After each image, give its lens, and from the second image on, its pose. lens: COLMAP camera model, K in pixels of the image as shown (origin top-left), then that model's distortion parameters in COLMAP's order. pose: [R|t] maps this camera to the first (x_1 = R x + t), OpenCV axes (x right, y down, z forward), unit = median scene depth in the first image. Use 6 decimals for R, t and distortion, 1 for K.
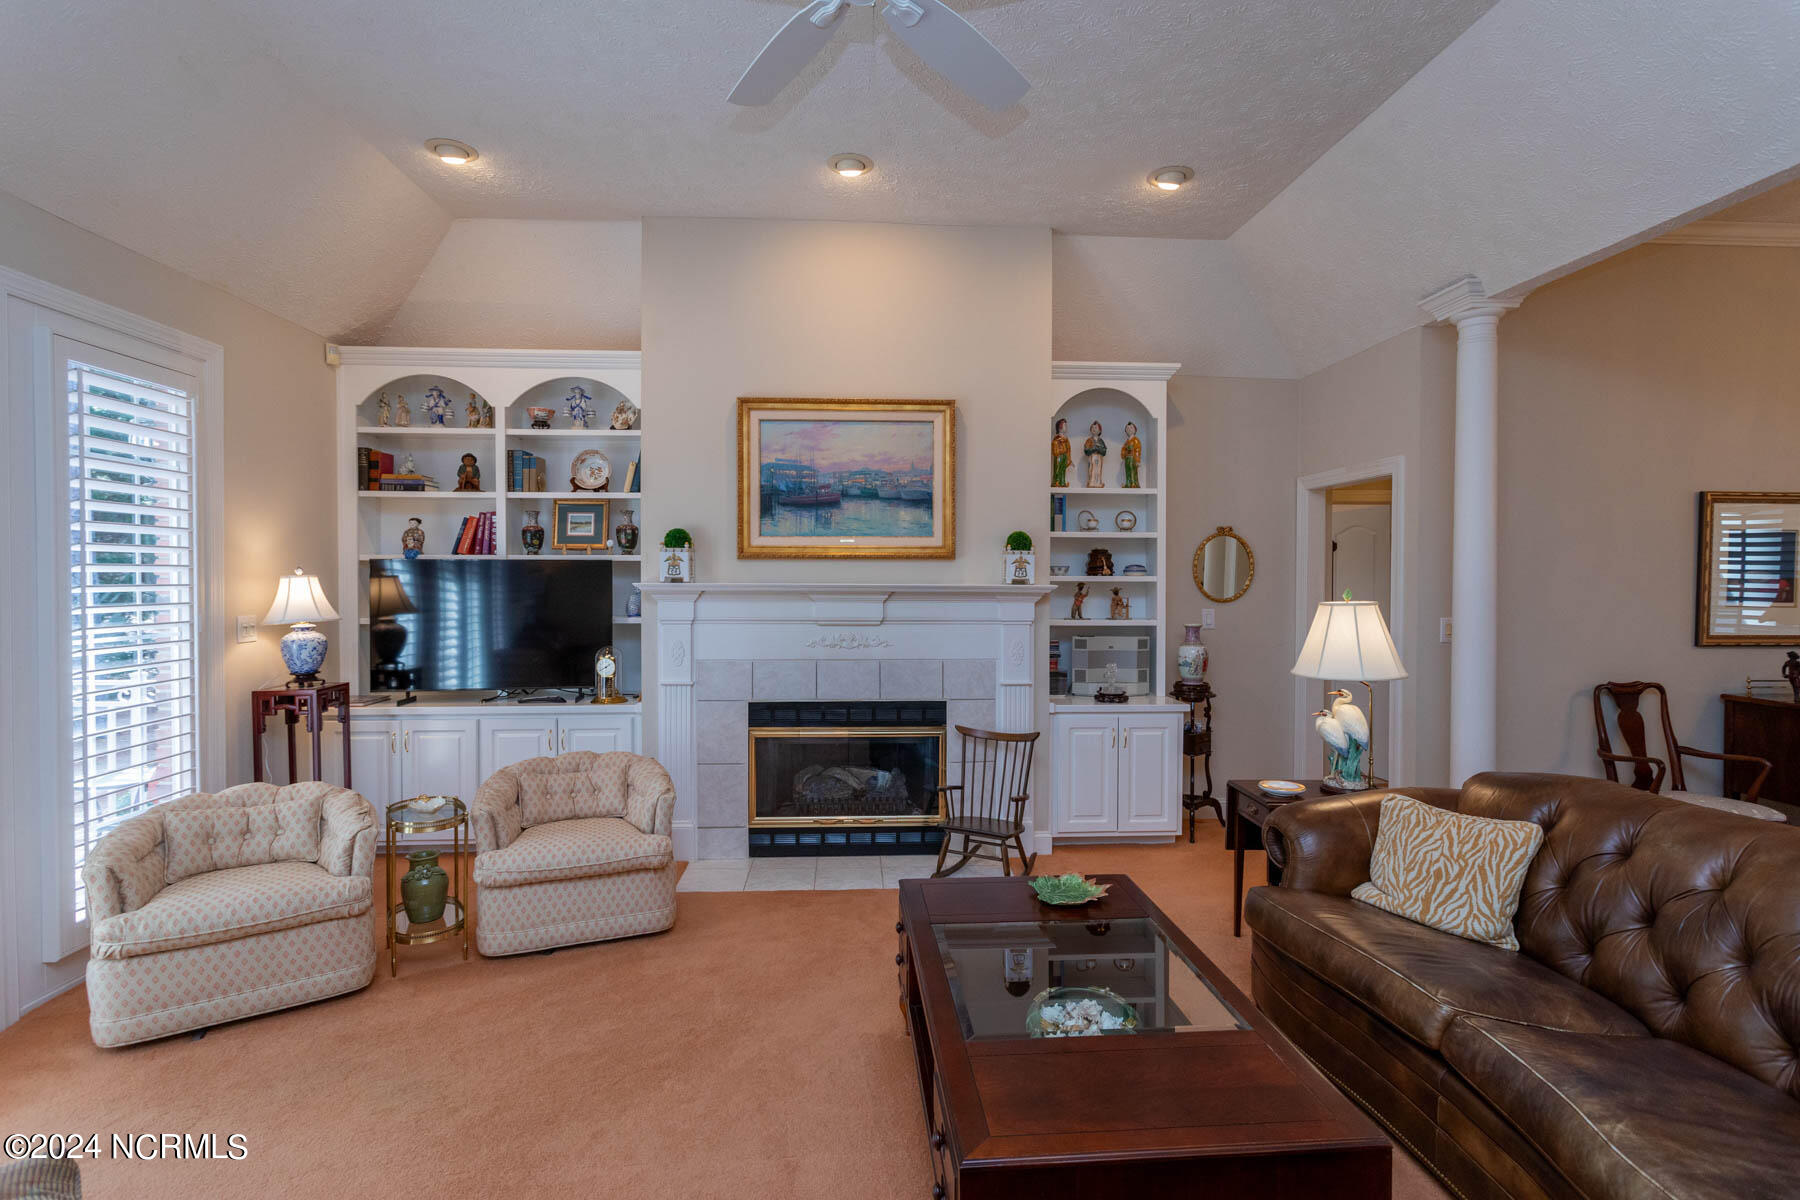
lens RADIAL K [[855.1, 0, 905.2], [0, 855.1, 592.8], [0, 0, 1]] dist [-0.001582, -0.000067]
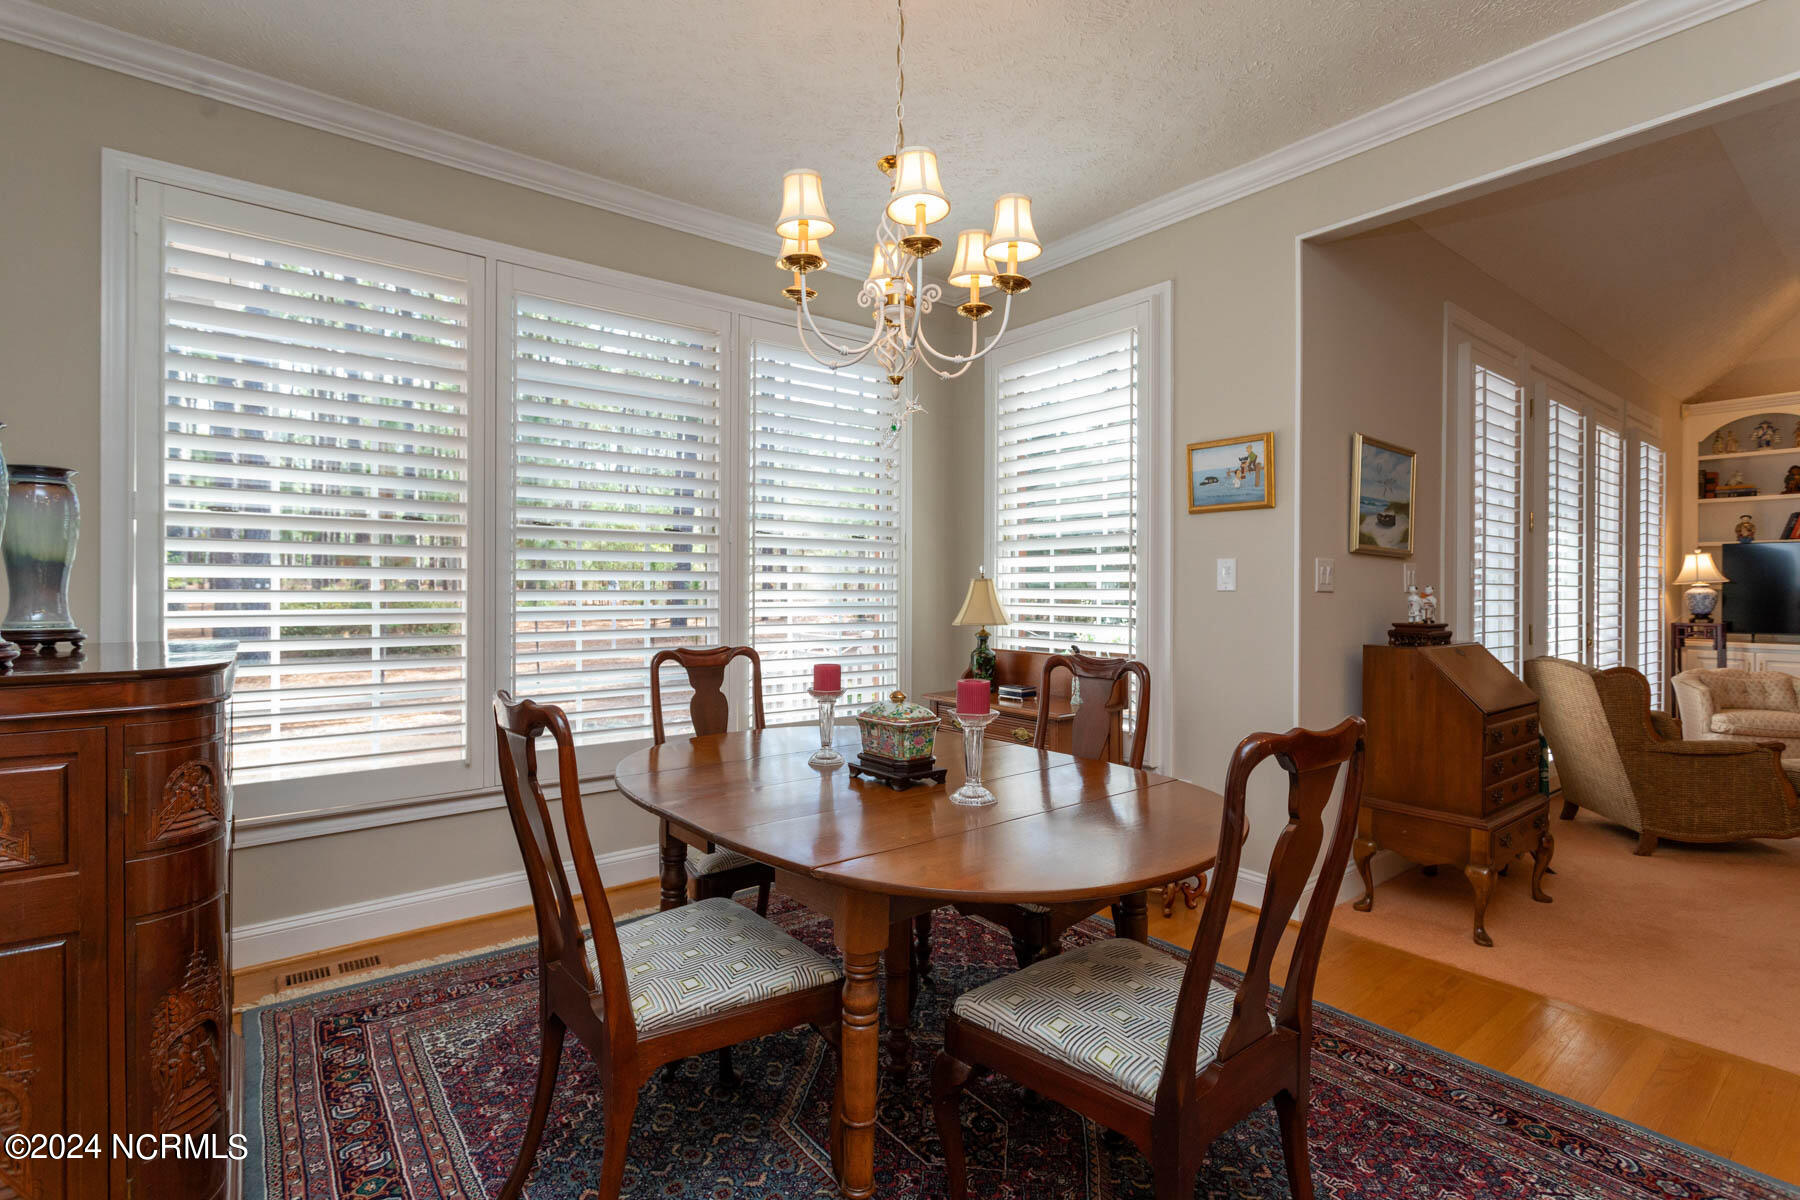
lens RADIAL K [[855.1, 0, 905.2], [0, 855.1, 592.8], [0, 0, 1]] dist [-0.001582, -0.000067]
pose [[0.569162, 0.003625, -0.822218, -0.211885], [-0.016712, 0.999835, -0.007160, 0.081074], [0.822056, 0.017816, 0.569128, -1.025348]]
